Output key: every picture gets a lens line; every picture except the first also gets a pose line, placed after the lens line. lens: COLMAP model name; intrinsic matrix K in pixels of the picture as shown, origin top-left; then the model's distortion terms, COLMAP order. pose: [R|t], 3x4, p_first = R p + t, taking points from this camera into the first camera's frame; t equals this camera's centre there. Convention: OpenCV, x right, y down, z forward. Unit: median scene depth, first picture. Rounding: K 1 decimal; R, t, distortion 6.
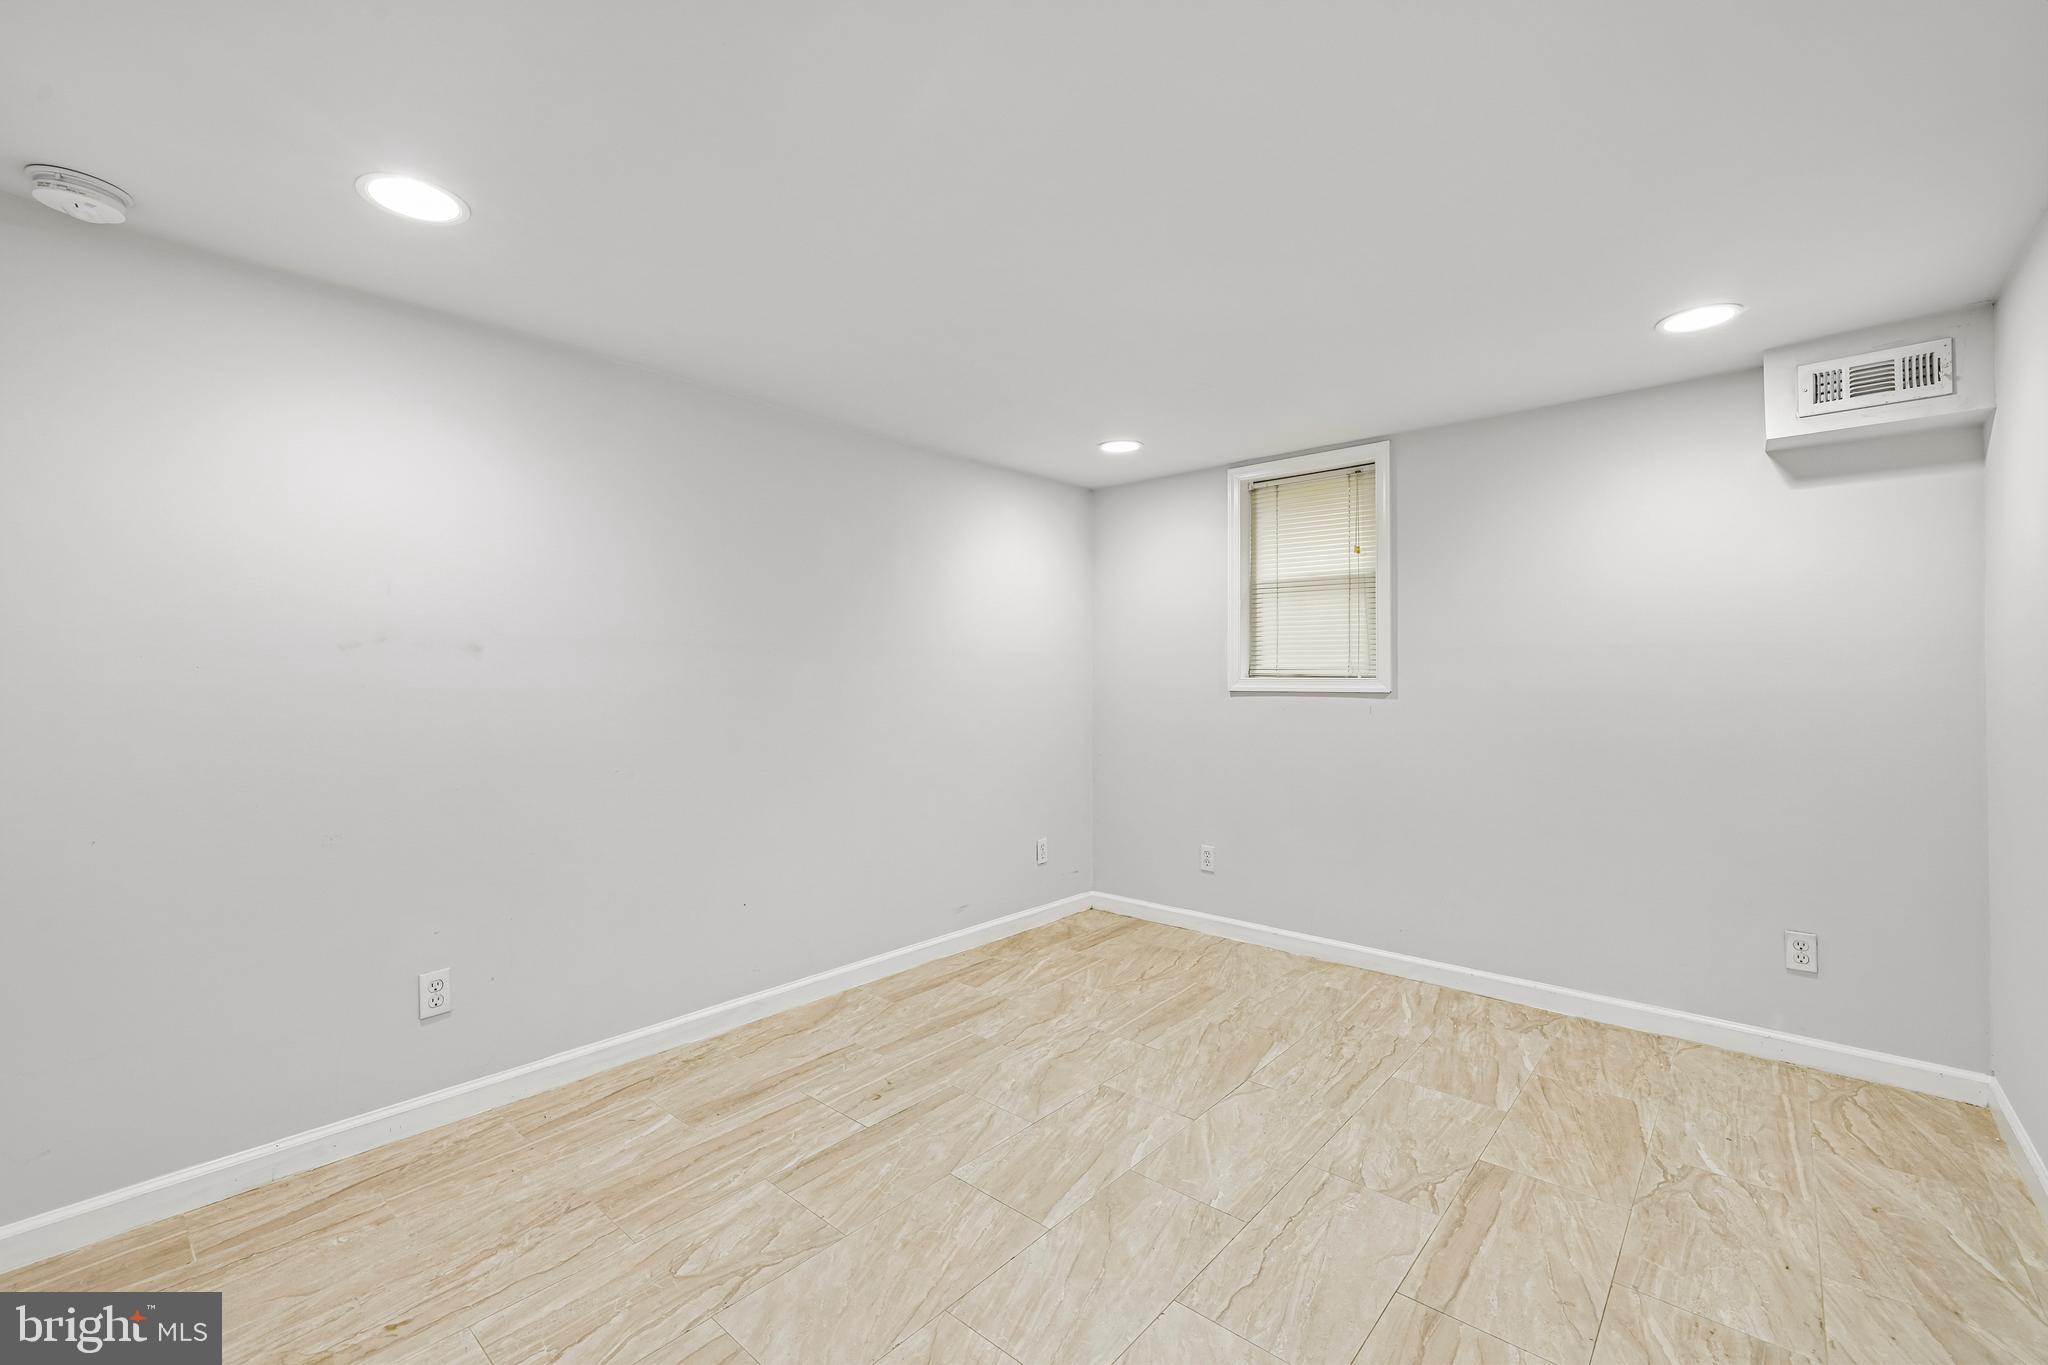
lens RADIAL K [[861.5, 0, 1016.6], [0, 861.5, 677.1], [0, 0, 1]] dist [-0.002294, 0.000293]
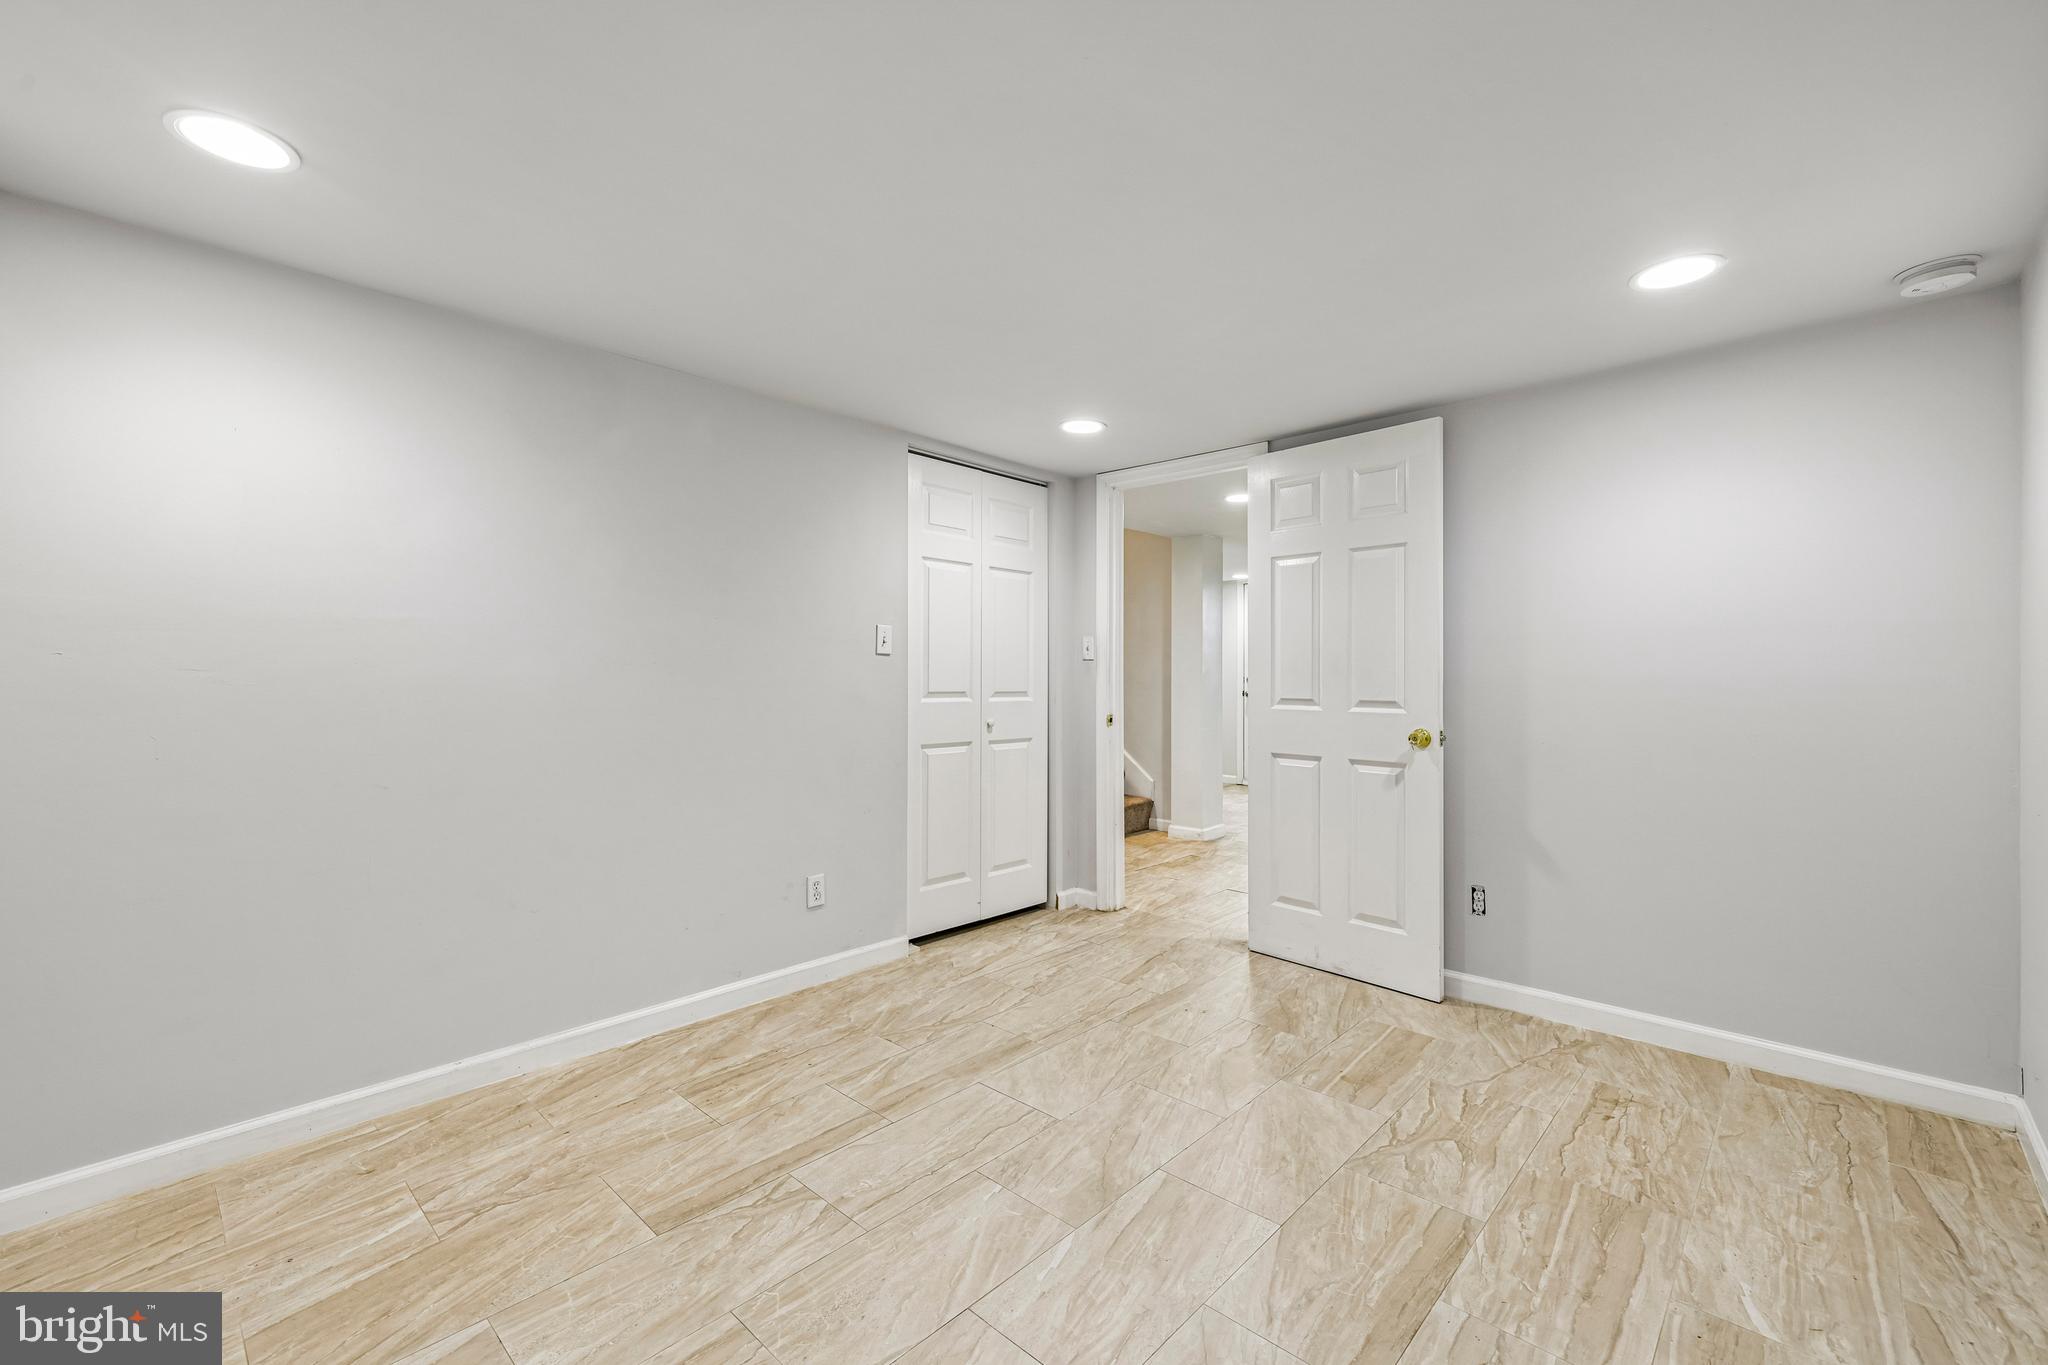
lens RADIAL K [[861.5, 0, 1016.6], [0, 861.5, 677.1], [0, 0, 1]] dist [-0.002294, 0.000293]
pose [[-0.999277, -0.000583, 0.038005, 0.168125], [-0.000566, 1.000000, 0.000441, 0.015407], [-0.038005, 0.000419, -0.999277, 1.982925]]
